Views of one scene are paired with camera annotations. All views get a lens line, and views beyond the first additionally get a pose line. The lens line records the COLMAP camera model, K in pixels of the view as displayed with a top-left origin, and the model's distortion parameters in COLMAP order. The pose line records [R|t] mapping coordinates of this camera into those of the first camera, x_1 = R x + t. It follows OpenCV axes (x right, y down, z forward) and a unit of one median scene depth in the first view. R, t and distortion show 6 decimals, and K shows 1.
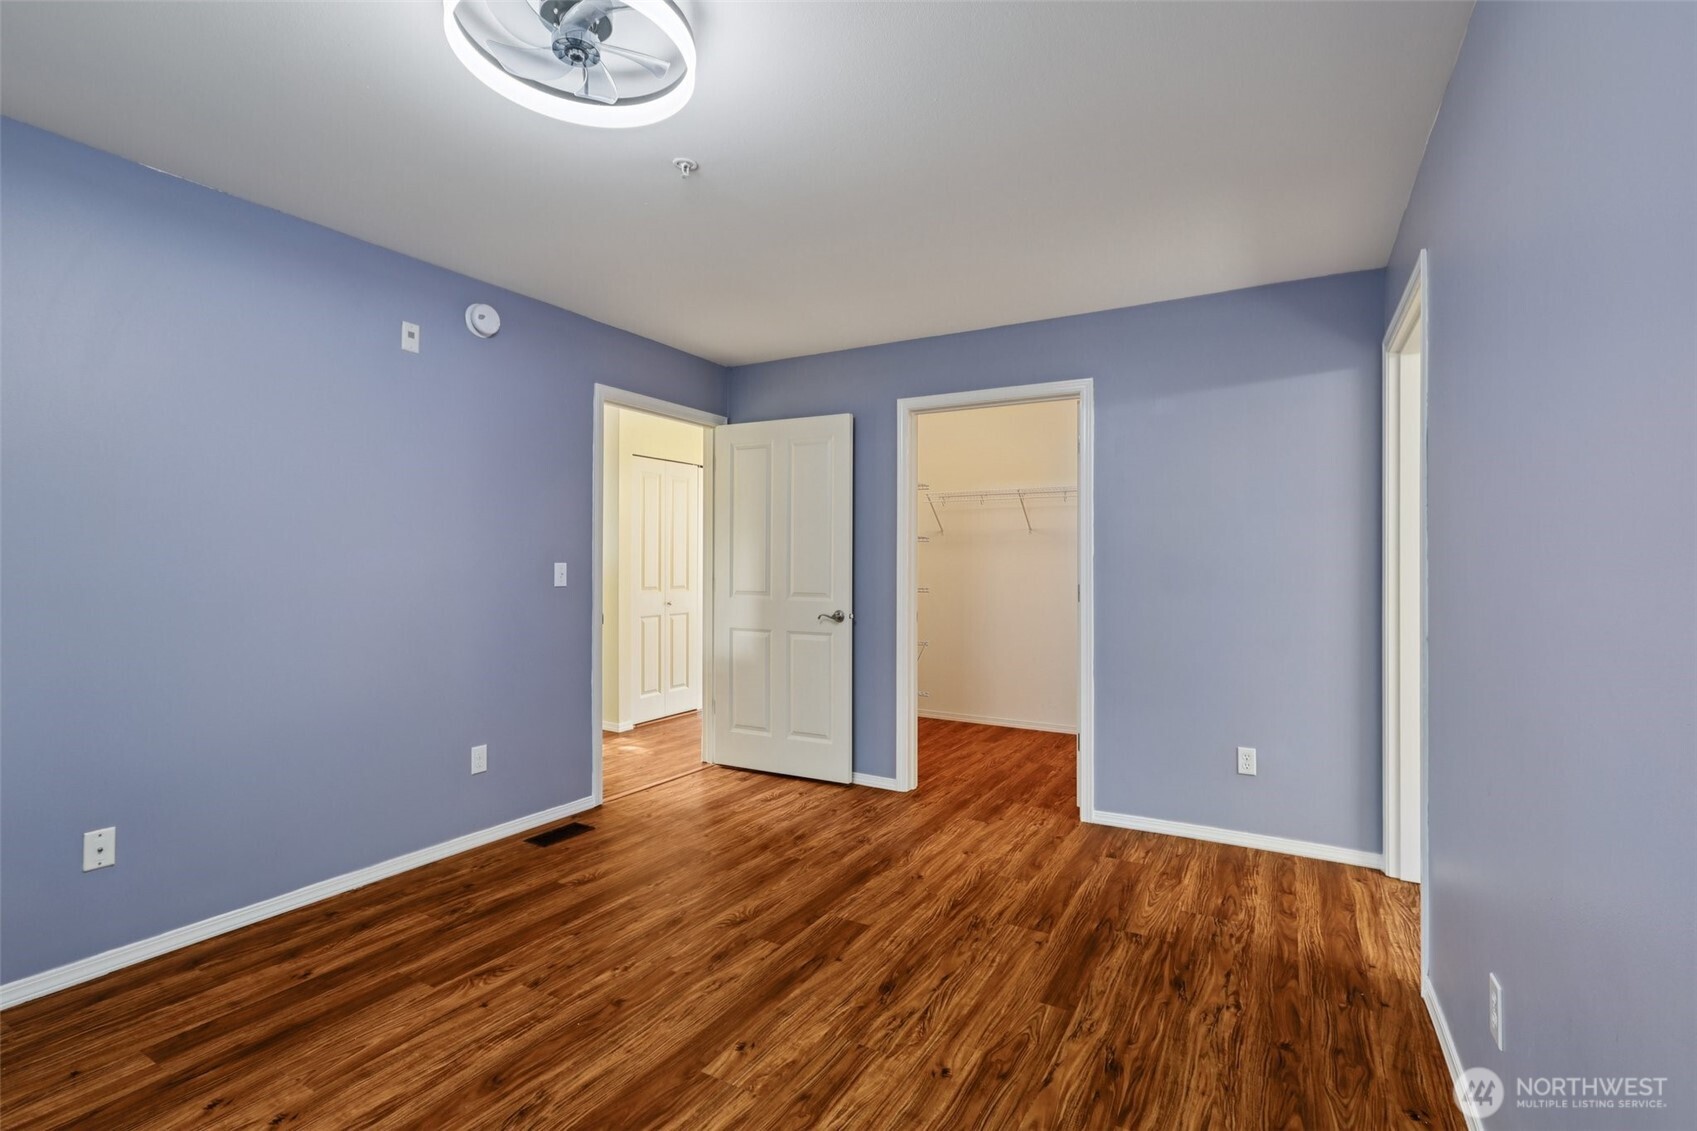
lens RADIAL K [[777.9, 0, 852.0], [0, 777.9, 567.0], [0, 0, 1]] dist [-0.001088, 0.000237]
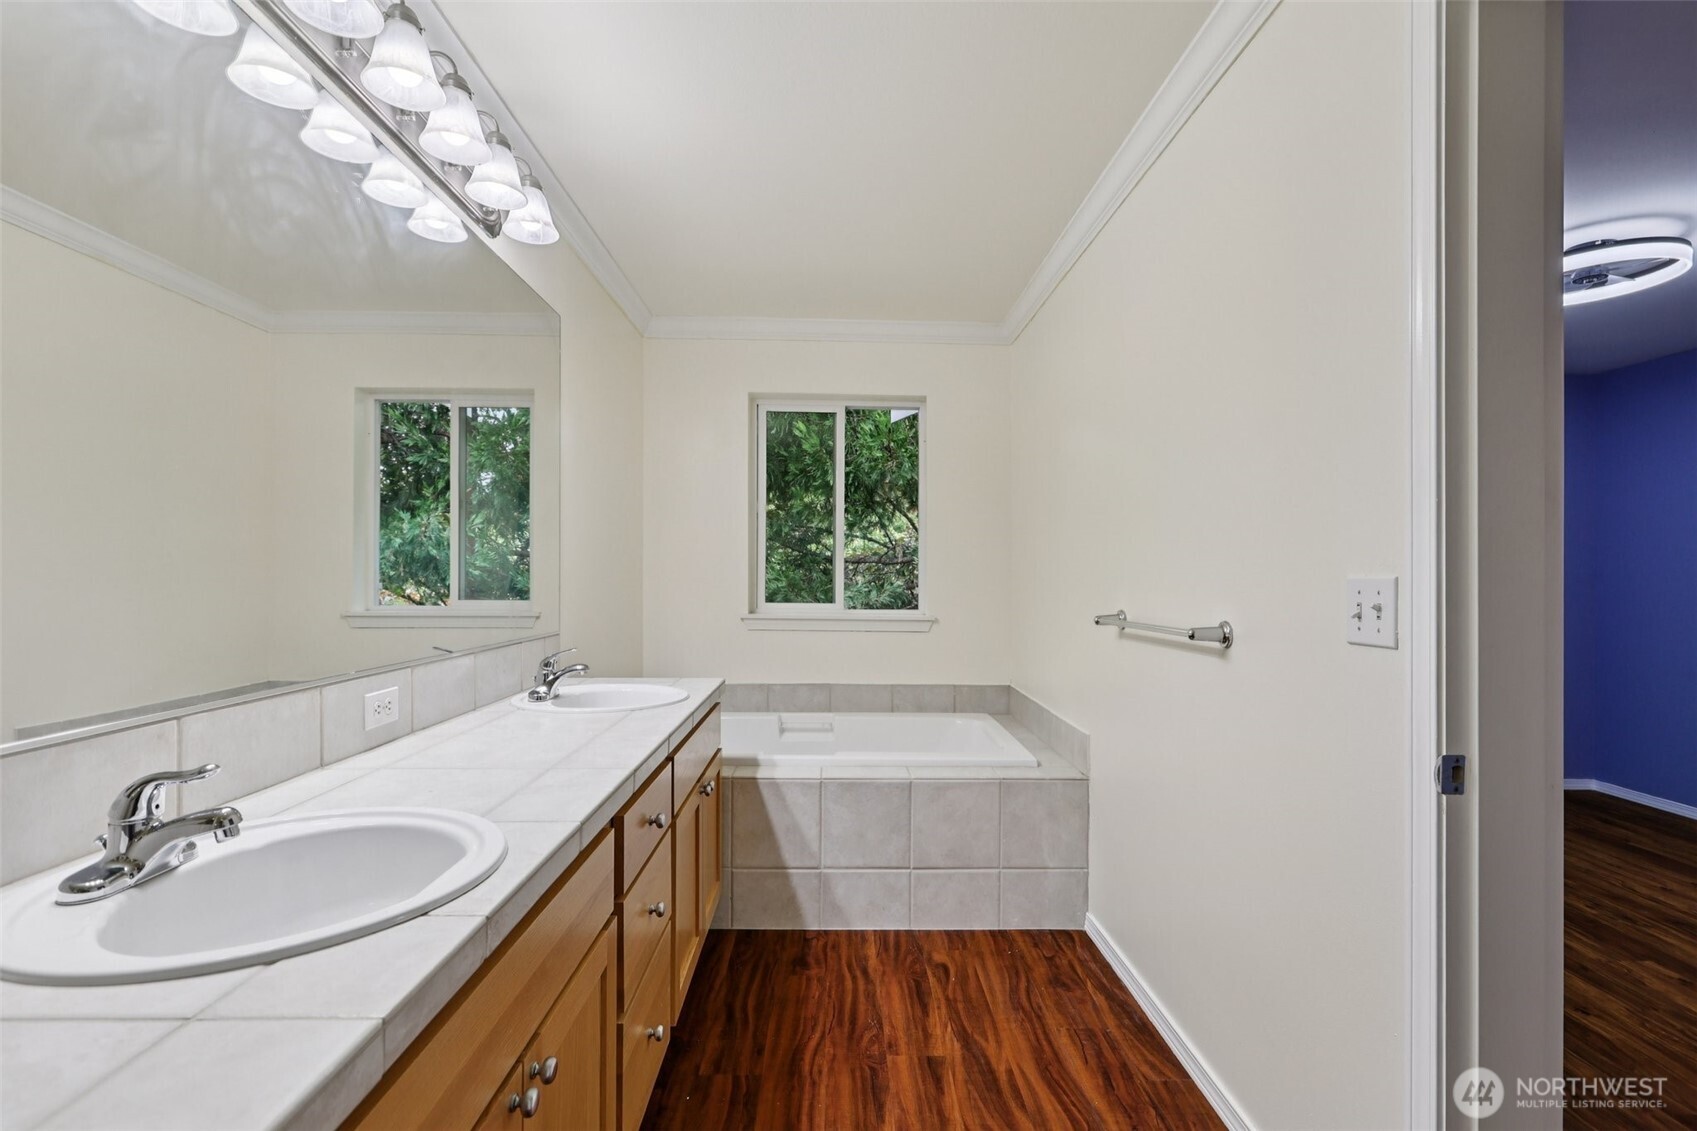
lens RADIAL K [[777.9, 0, 845.9], [0, 777.9, 569.7], [0, 0, 1]] dist [-0.001088, 0.000237]
pose [[-0.867708, -0.001212, -0.497073, 1.869034], [0.003999, 0.999948, -0.009419, -0.069051], [0.497058, -0.010161, -0.867658, 1.563370]]
